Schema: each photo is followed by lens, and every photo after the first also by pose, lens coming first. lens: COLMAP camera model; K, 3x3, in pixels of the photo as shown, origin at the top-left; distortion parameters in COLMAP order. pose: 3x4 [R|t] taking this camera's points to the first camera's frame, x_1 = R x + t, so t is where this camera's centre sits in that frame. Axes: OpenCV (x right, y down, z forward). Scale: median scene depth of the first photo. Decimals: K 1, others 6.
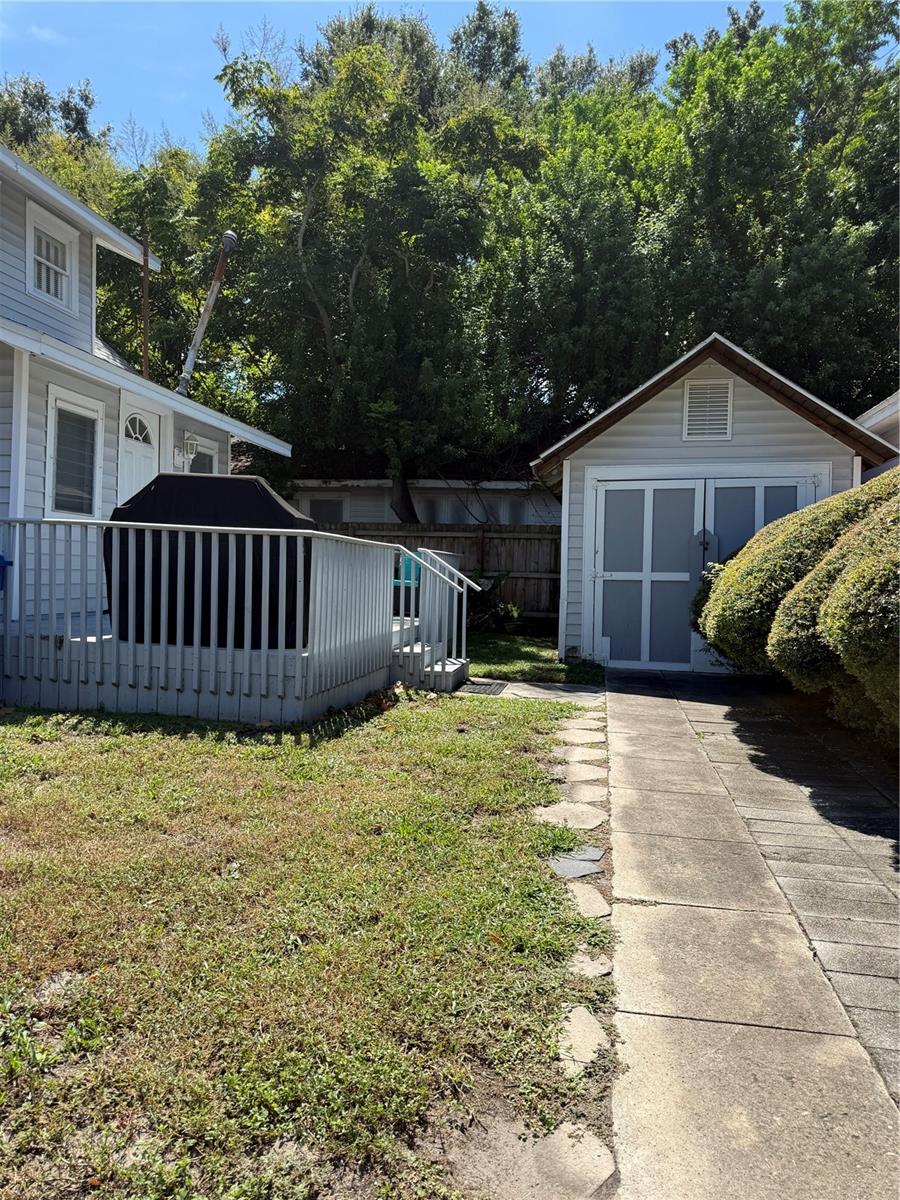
lens RADIAL K [[844.2, 0, 447.5], [0, 844.2, 592.5], [0, 0, 1]] dist [0.083310, -0.110767]
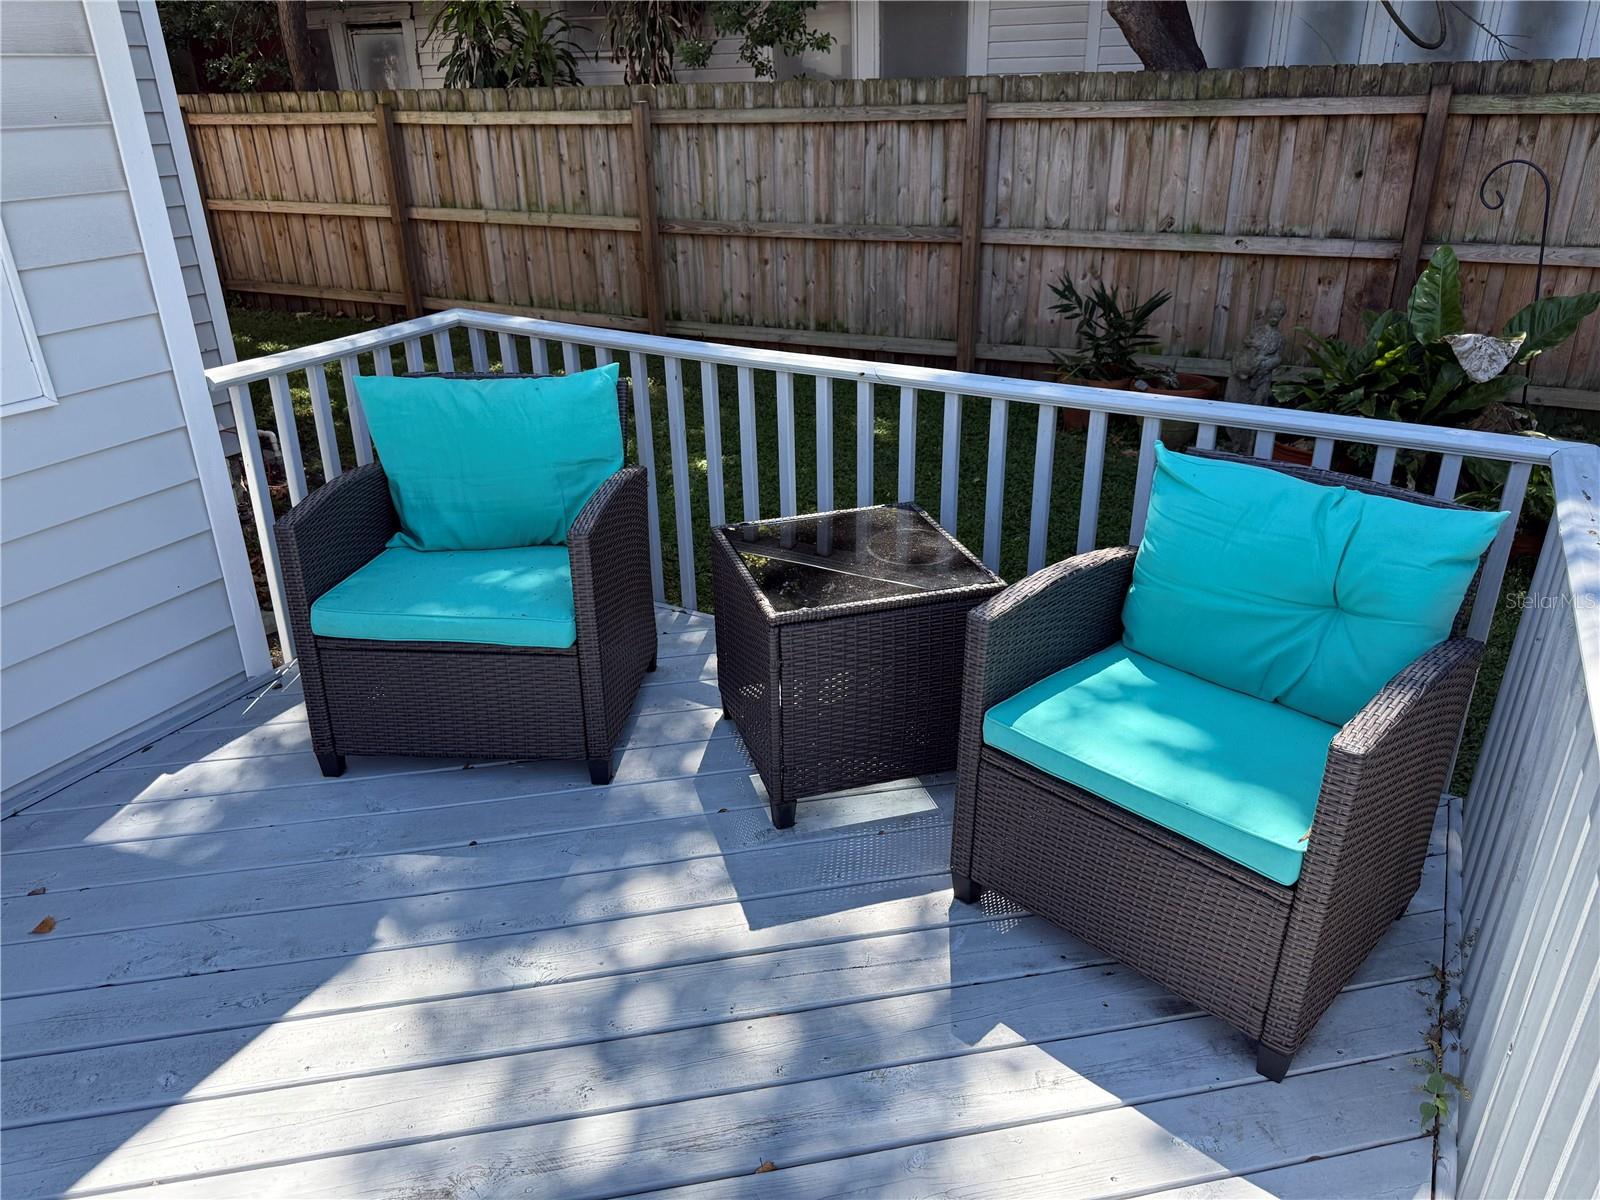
lens RADIAL K [[1141.8, 0, 807.3], [0, 1141.8, 603.5], [0, 0, 1]] dist [0.003581, -0.001159]
pose [[0.955409, 0.079258, -0.284451, -0.038876], [0.039298, 0.920608, 0.388506, -0.071886], [0.292660, -0.382360, 0.876442, 0.549761]]
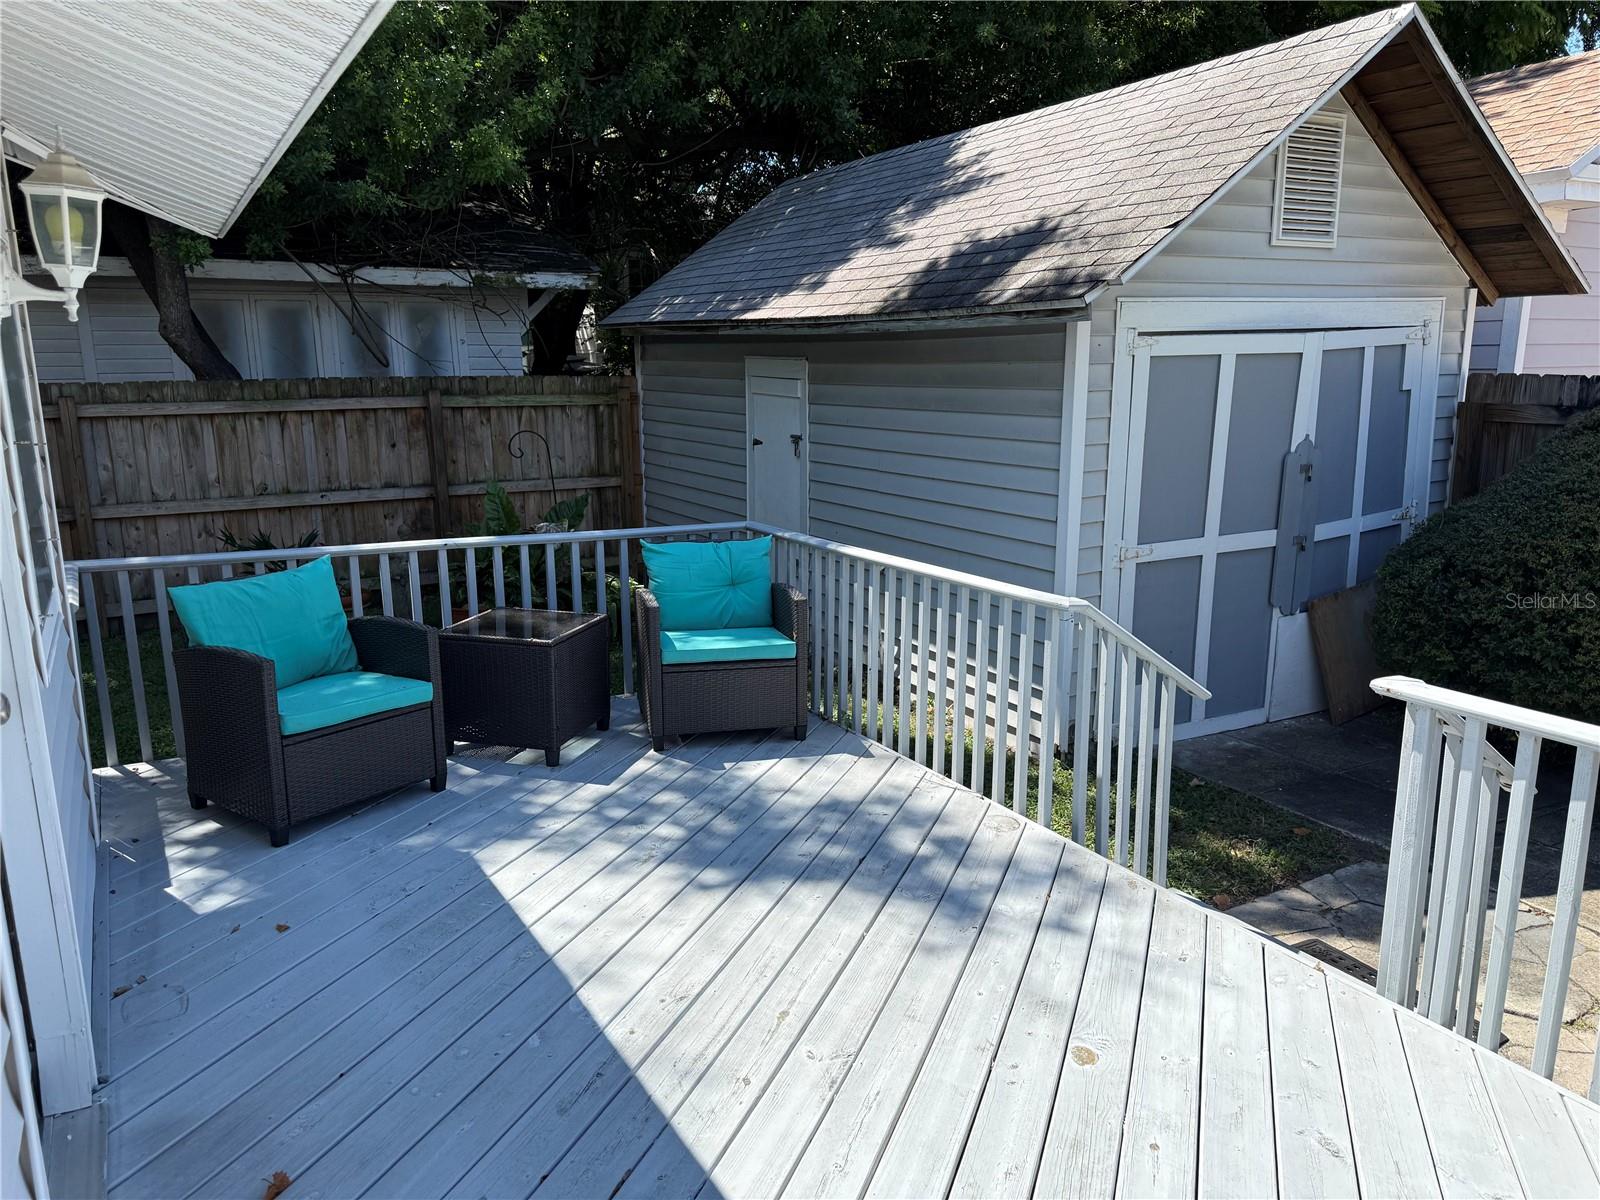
lens RADIAL K [[1125.7, 0, 800.9], [0, 1125.7, 602.0], [0, 0, 1]] dist [0.083310, -0.110767]
pose [[0.749475, -0.171154, 0.639526, -0.211456], [0.046268, 0.977183, 0.207297, -0.080462], [-0.660414, -0.125774, 0.740294, 0.426739]]
